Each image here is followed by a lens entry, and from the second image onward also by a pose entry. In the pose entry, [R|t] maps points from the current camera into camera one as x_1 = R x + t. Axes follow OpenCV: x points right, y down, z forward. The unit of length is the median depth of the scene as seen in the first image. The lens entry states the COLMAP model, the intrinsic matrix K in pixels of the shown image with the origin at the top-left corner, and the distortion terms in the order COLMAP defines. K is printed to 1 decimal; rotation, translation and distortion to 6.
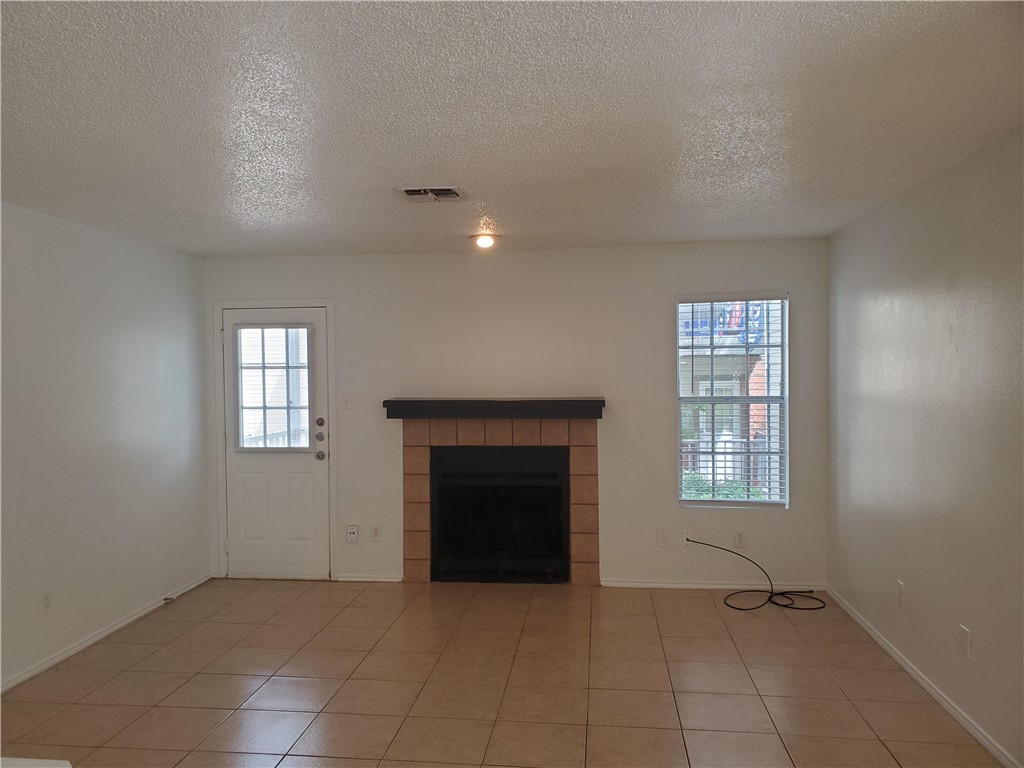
lens RADIAL K [[779.3, 0, 512.0], [0, 779.3, 384.0], [0, 0, 1]] dist [0.018453, -0.044604]
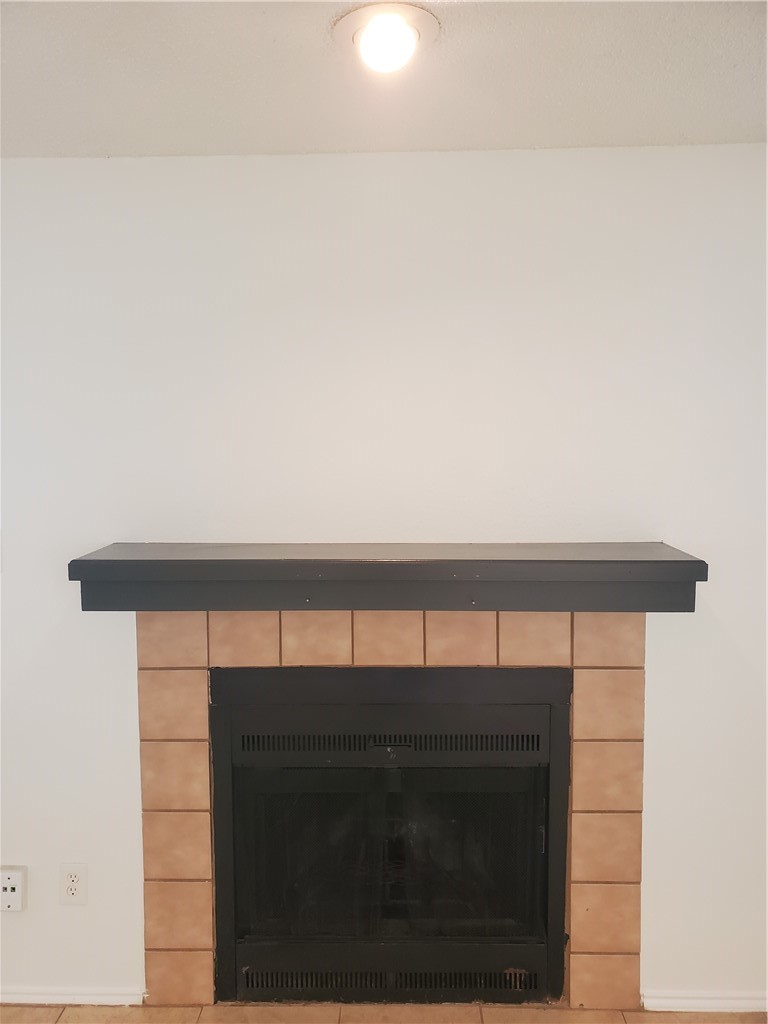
lens RADIAL K [[826.1, 0, 387.4], [0, 826.1, 507.4], [0, 0, 1]] dist [-0.004376, -0.003820]
pose [[0.996398, -0.001329, 0.084791, -0.052527], [-0.003586, 0.998323, 0.057785, -0.023274], [-0.084726, -0.057881, 0.994722, 0.595101]]
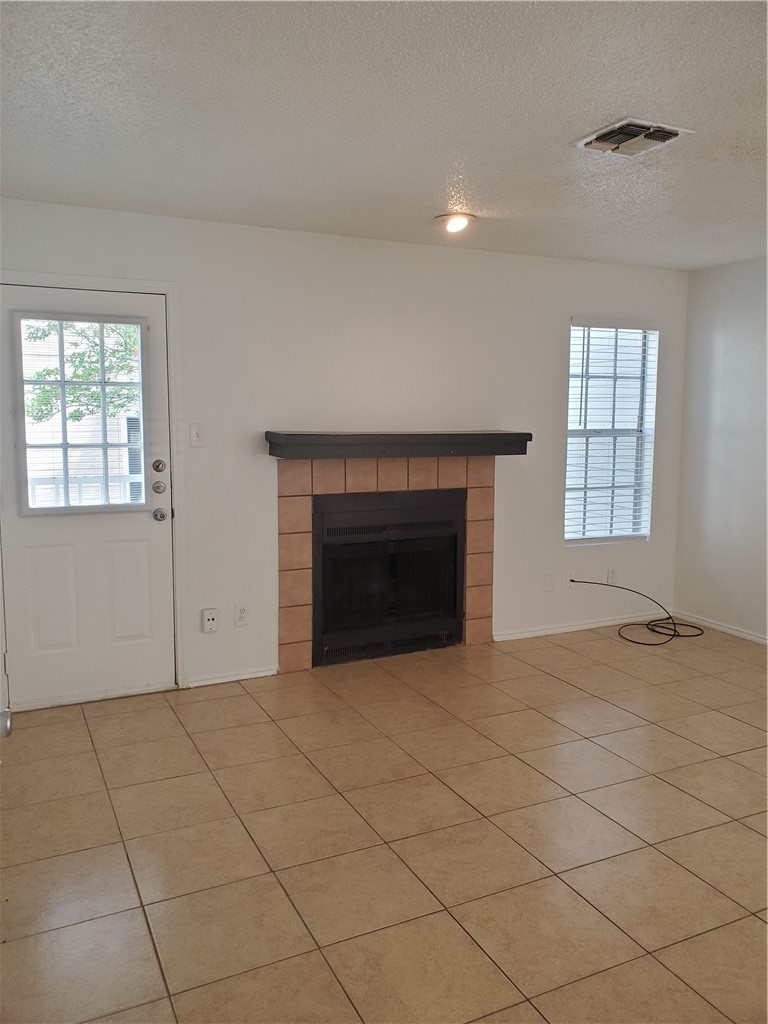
lens RADIAL K [[779.3, 0, 397.0], [0, 779.3, 511.8], [0, 0, 1]] dist [0.018453, -0.044604]
pose [[0.841077, -0.051636, 0.538445, -0.450029], [-0.001921, 0.995142, 0.098434, 0.021113], [-0.540912, -0.083825, 0.836892, 0.316468]]
